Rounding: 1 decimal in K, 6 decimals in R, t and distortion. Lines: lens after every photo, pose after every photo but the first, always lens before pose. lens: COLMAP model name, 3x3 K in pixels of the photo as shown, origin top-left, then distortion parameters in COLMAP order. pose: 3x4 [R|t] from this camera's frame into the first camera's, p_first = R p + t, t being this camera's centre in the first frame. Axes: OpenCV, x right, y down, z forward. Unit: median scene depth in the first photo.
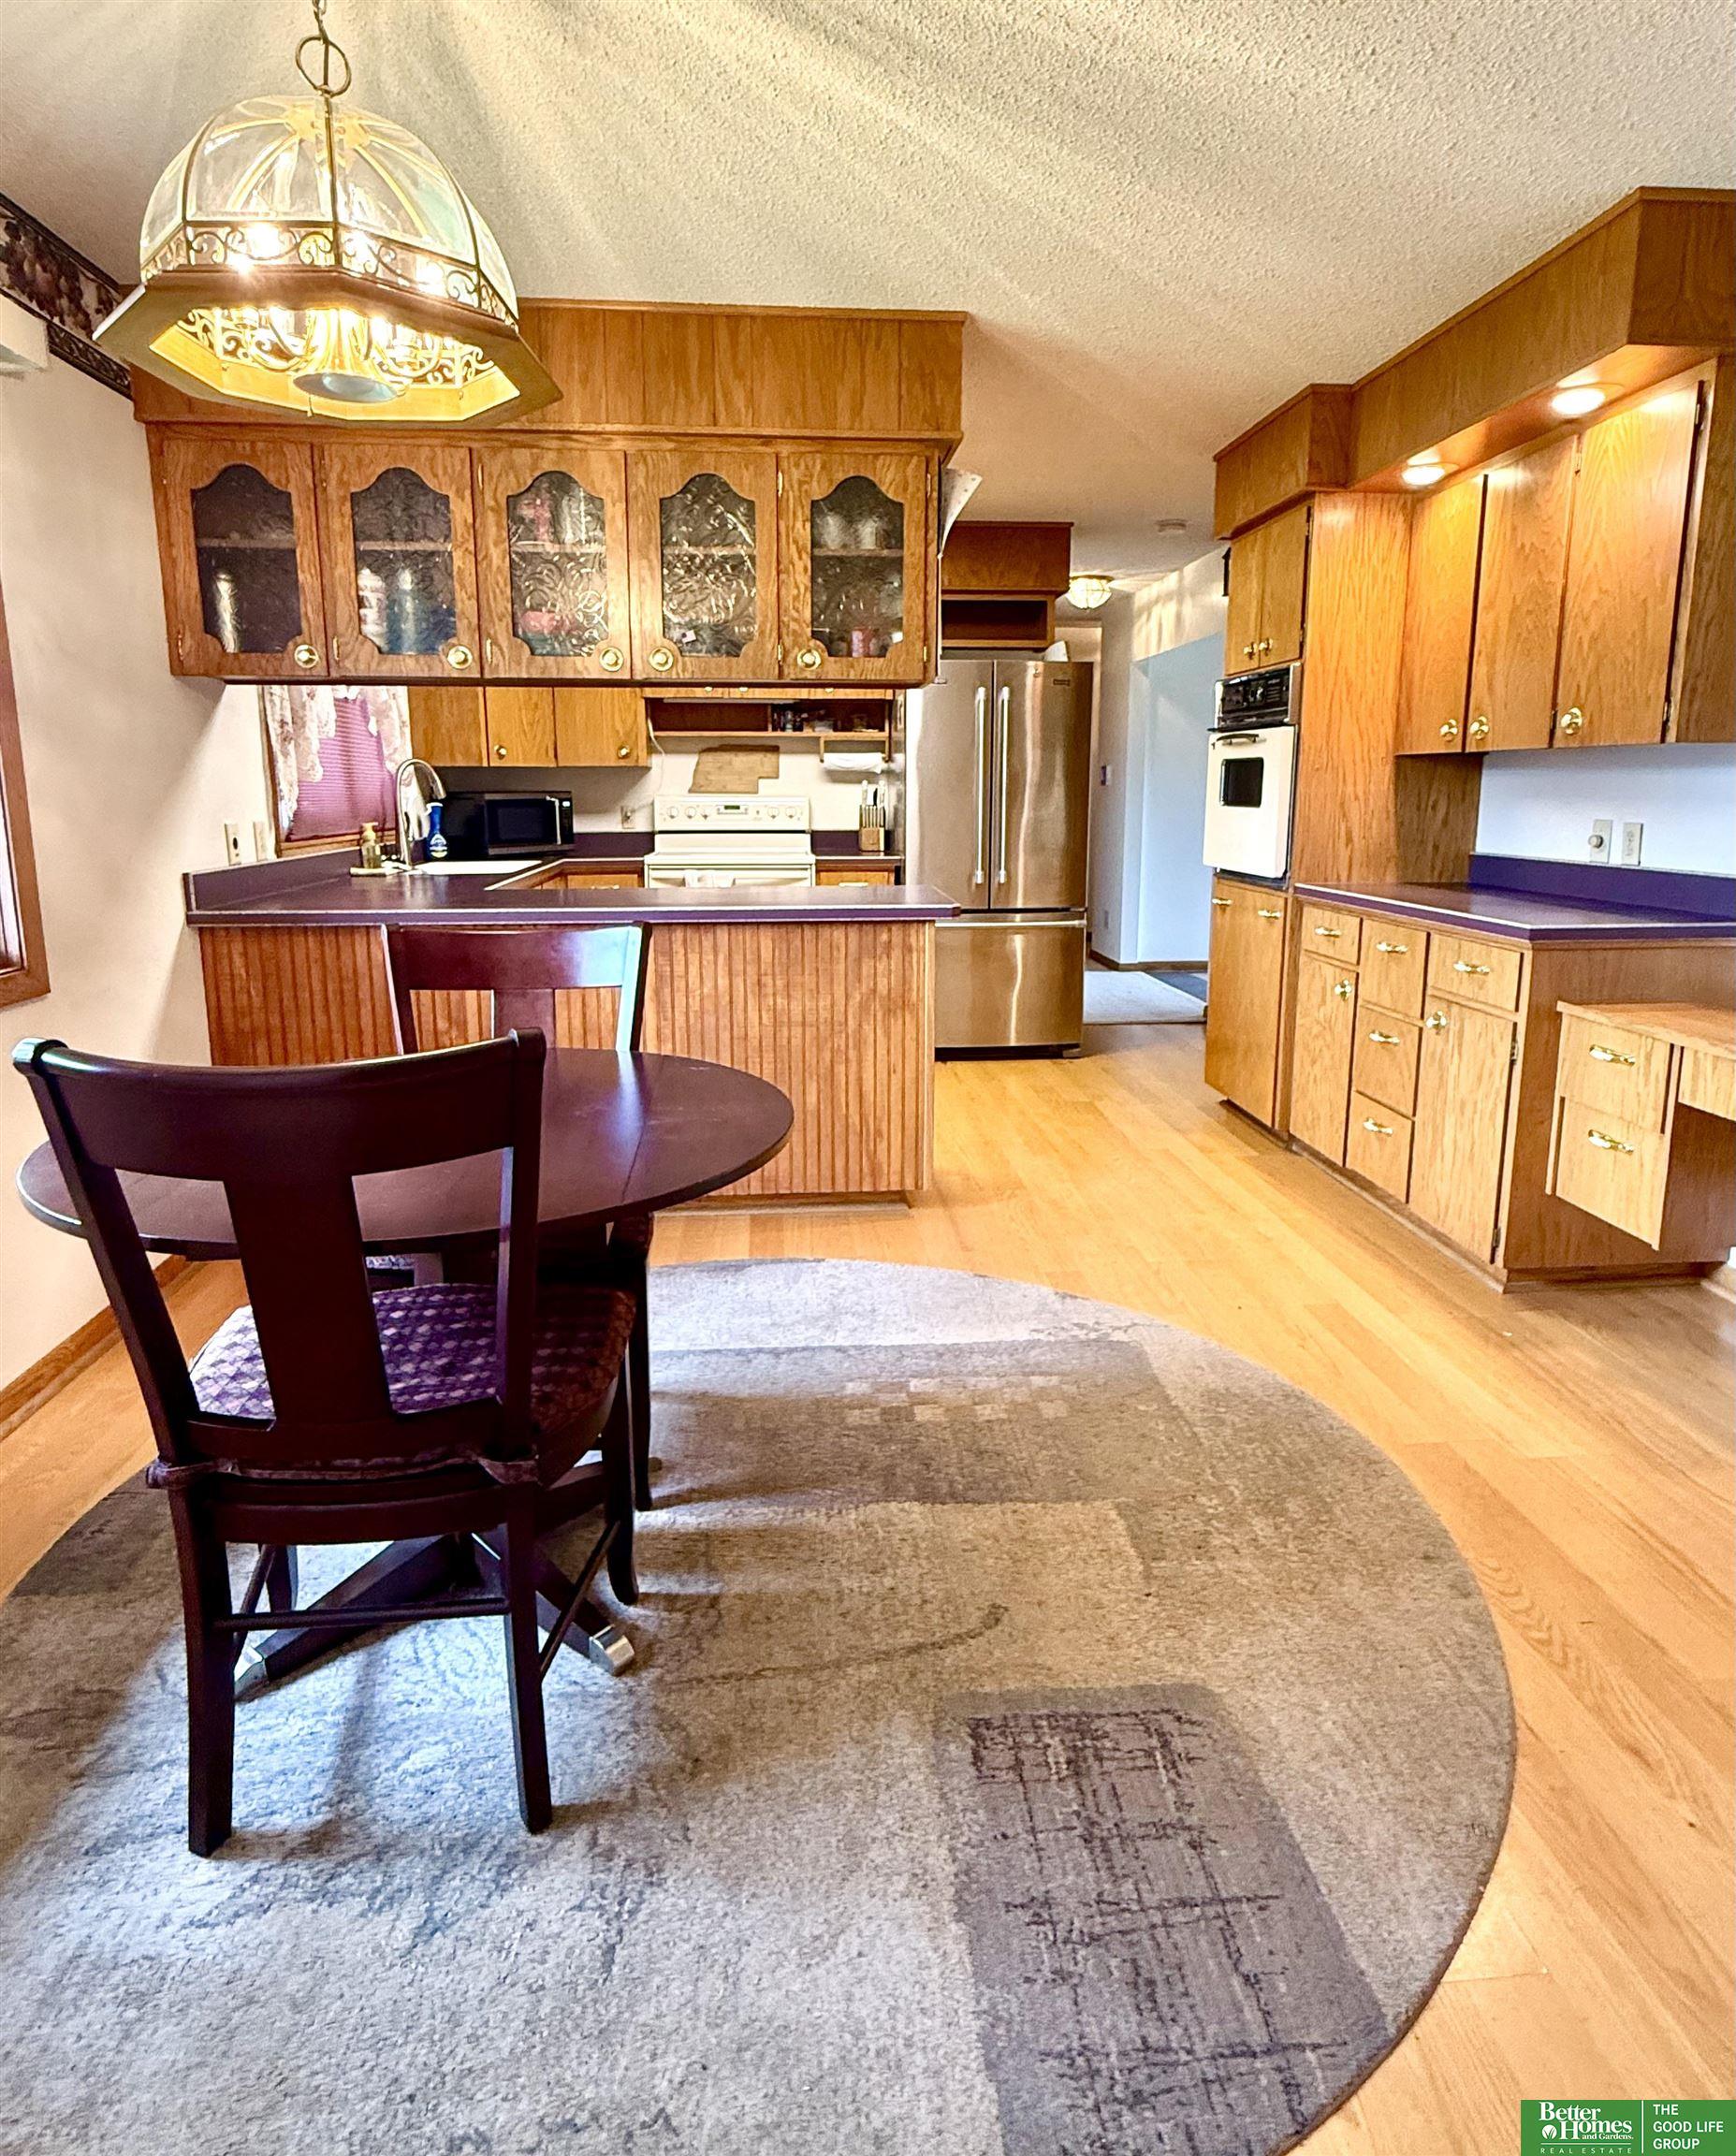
lens RADIAL K [[1221.0, 0, 858.1], [0, 1221.0, 998.5], [0, 0, 1]] dist [-0.008583, 0.001577]
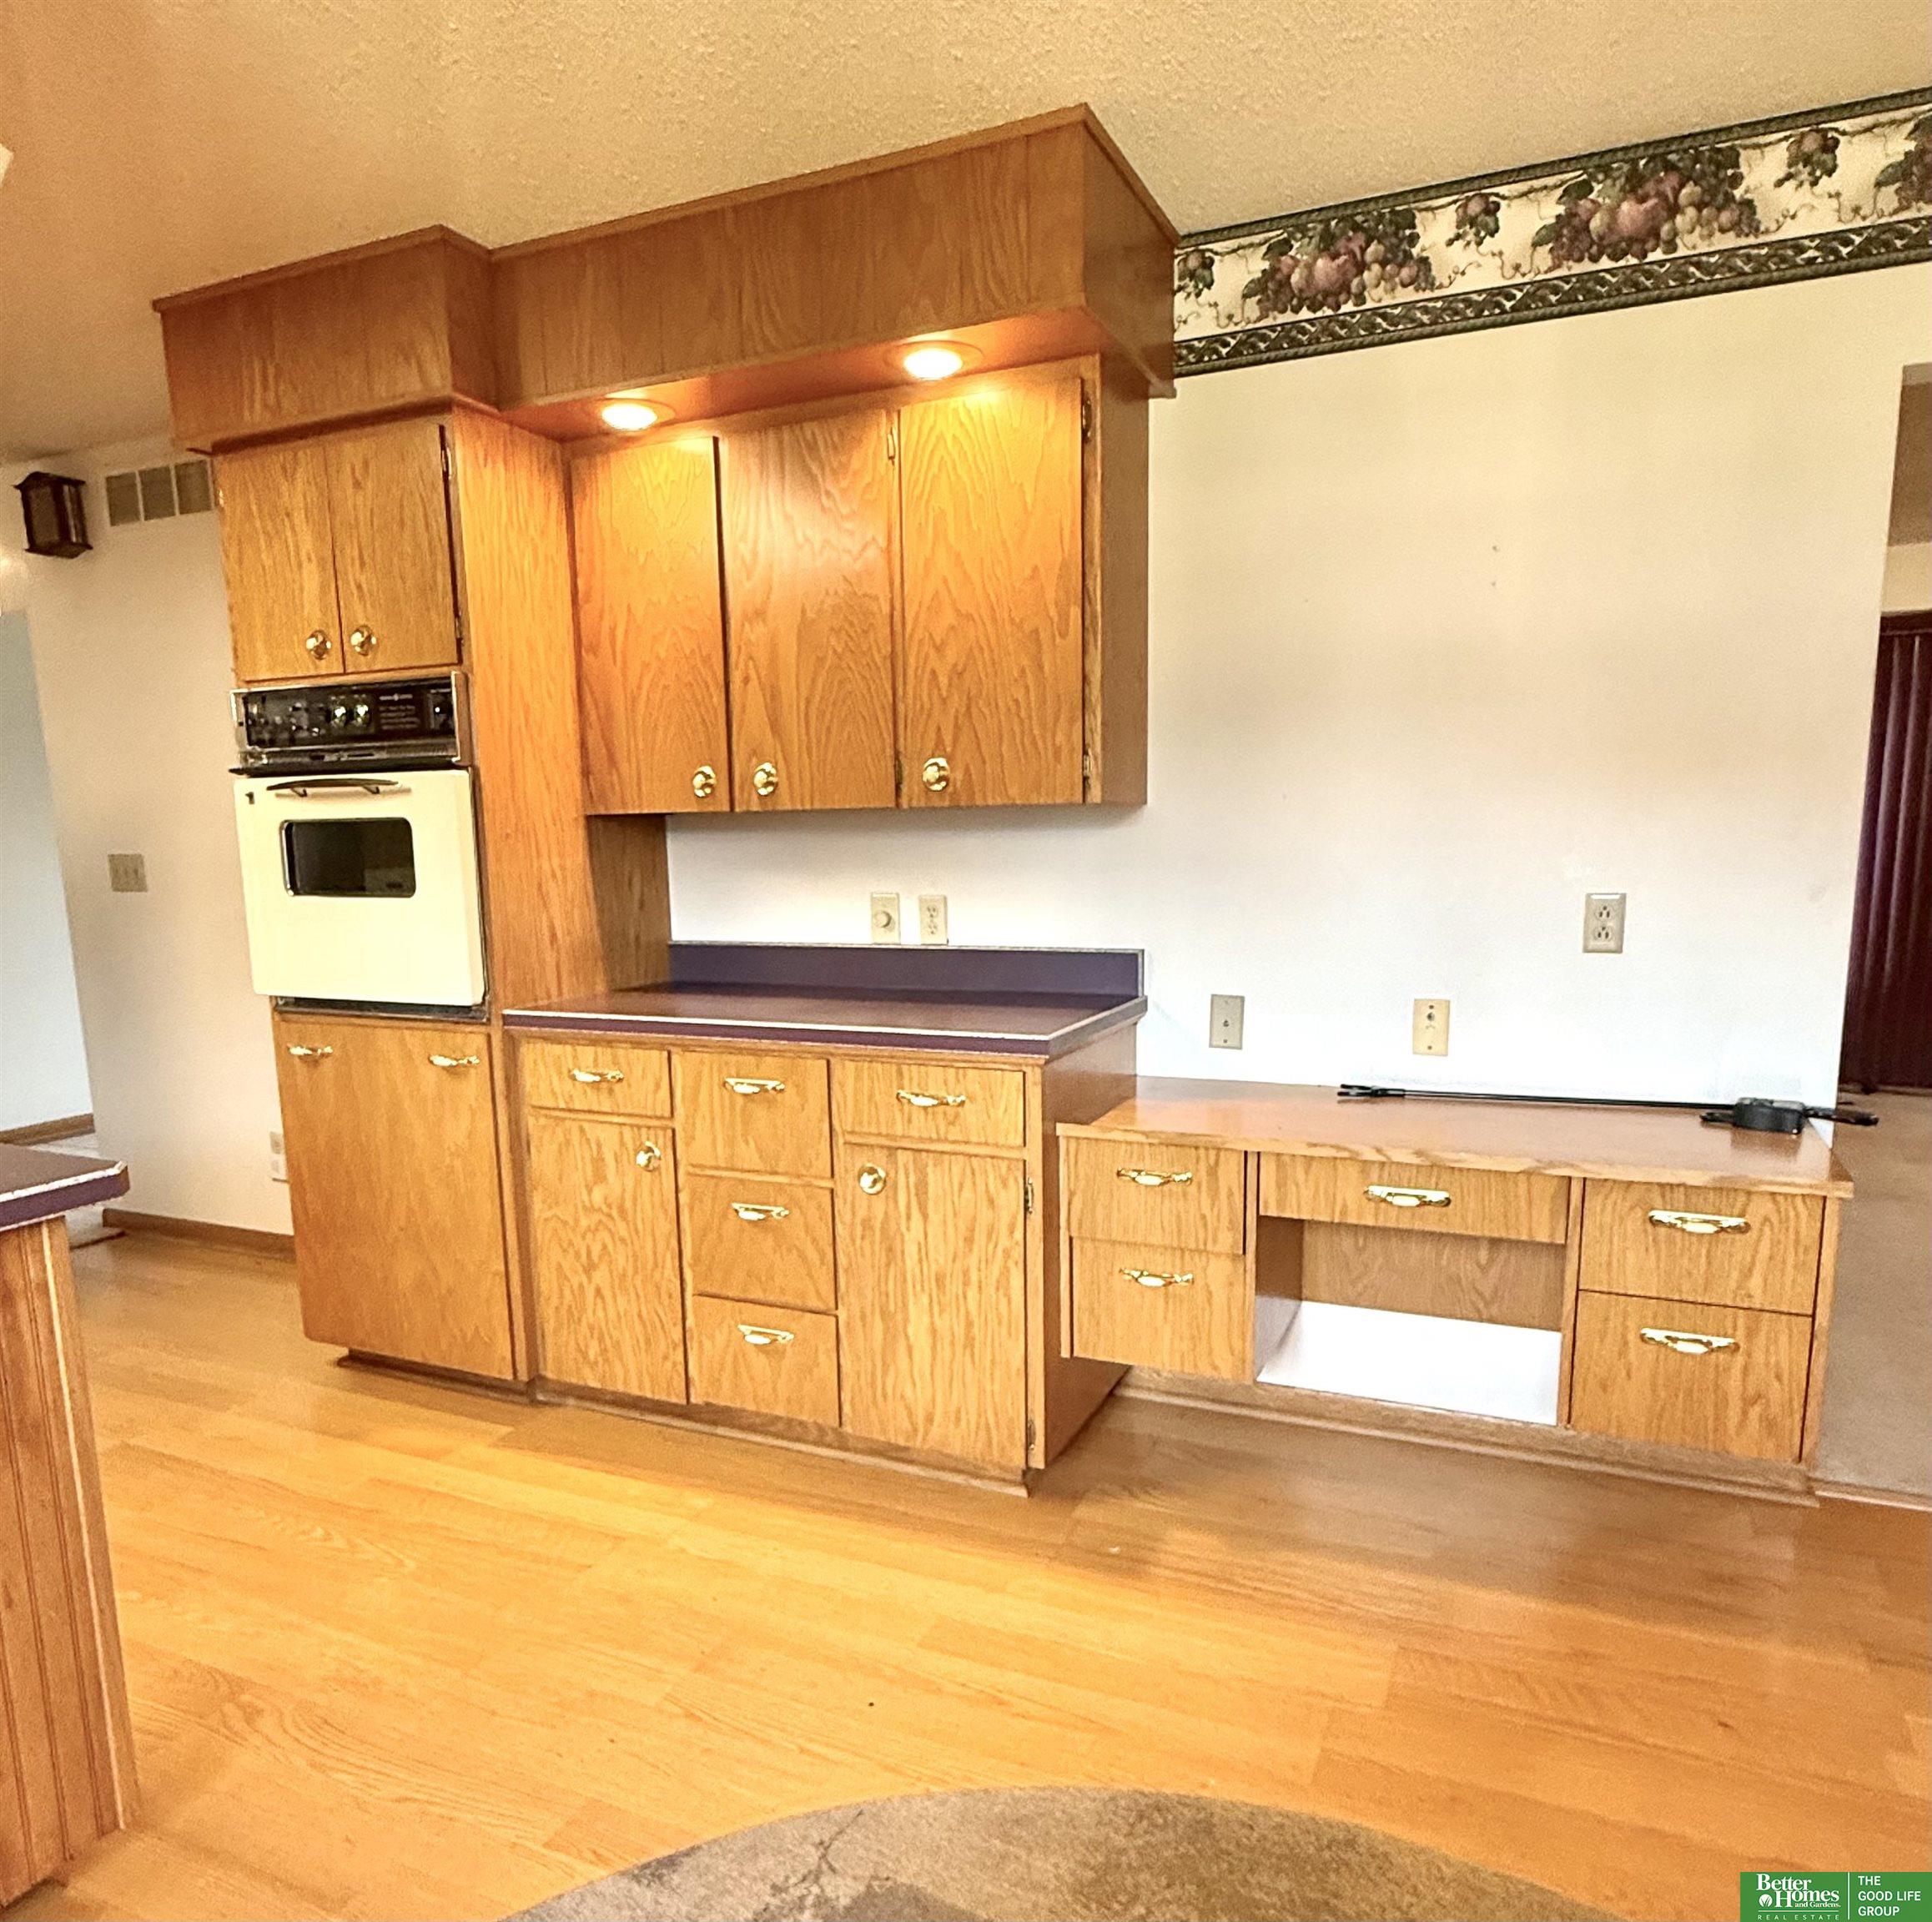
lens RADIAL K [[1367.6, 0, 946.5], [0, 1367.6, 1050.6], [0, 0, 1]] dist [0.002878, 0.004263]
pose [[0.481203, -0.151230, 0.863466, -0.192958], [0.167644, 0.982702, 0.078687, -0.107077], [-0.860430, 0.106891, 0.498232, 0.508512]]
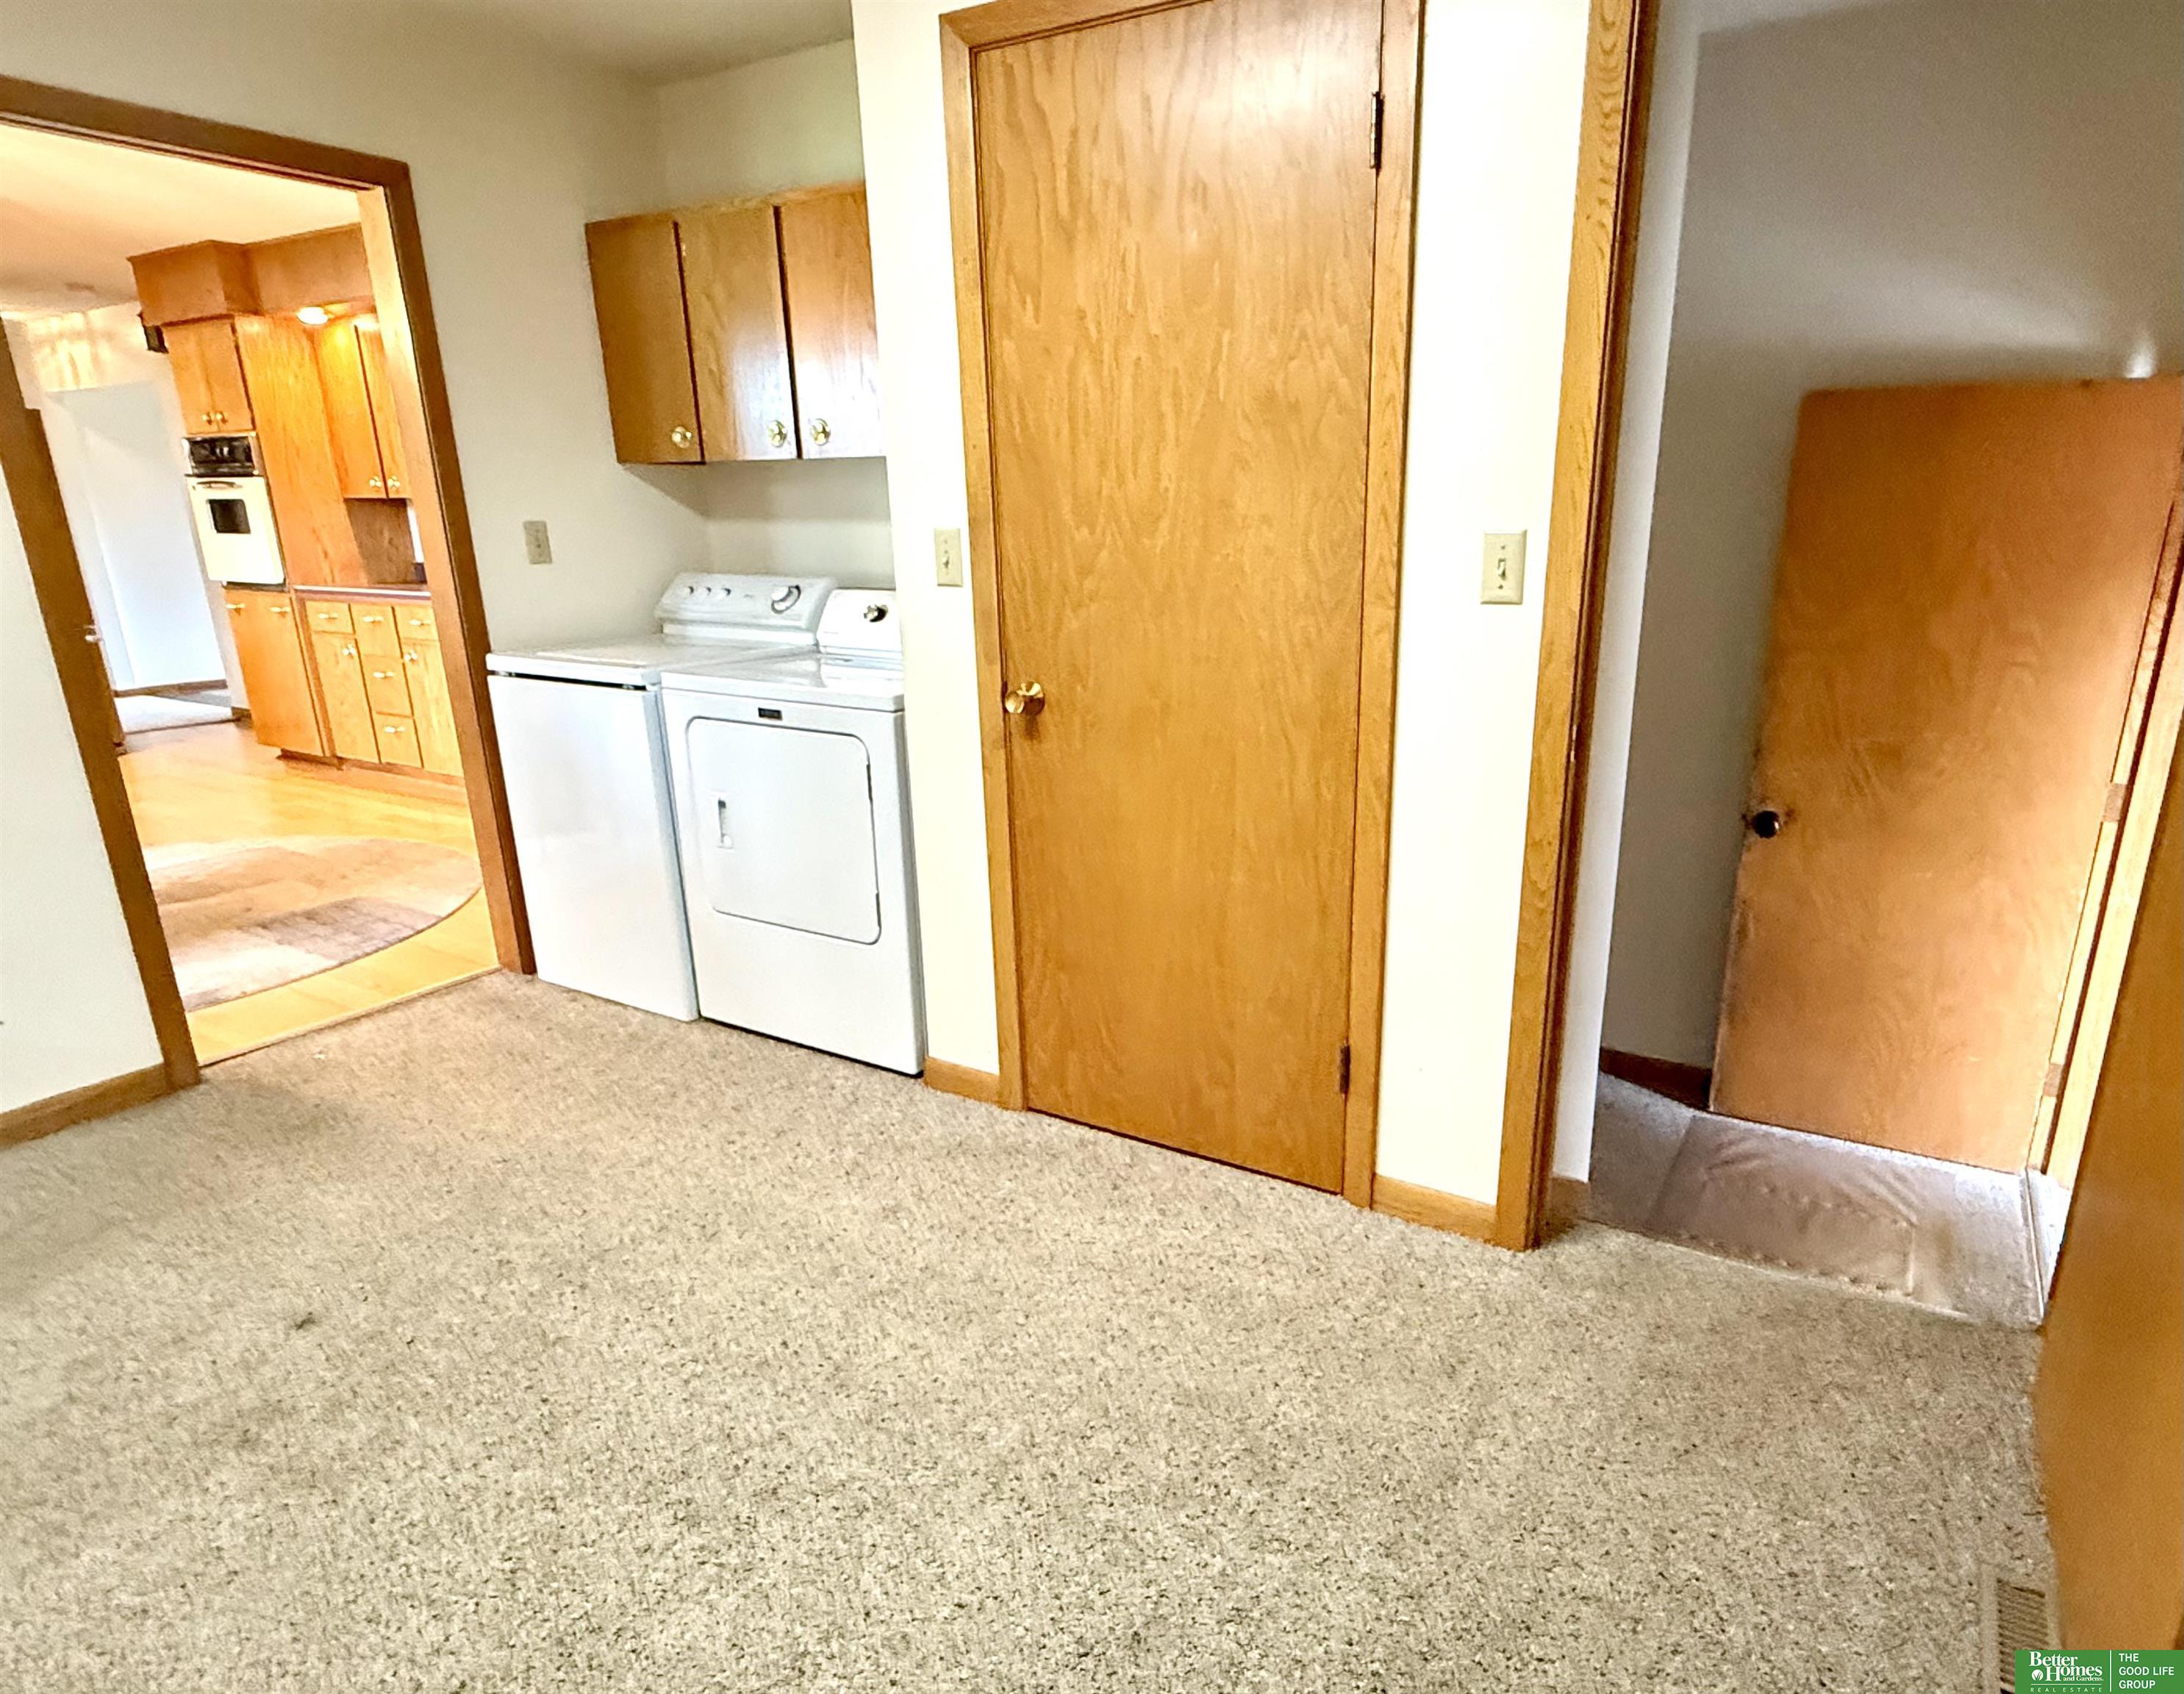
lens RADIAL K [[1240.9, 0, 1196.0], [0, 1240.9, 916.6], [0, 0, 1]] dist [-0.000118, -0.001338]
pose [[0.561385, -0.252957, 0.787946, -0.379757], [0.140263, 0.967447, 0.210650, 0.155793], [-0.815581, -0.007736, 0.578591, -0.926207]]
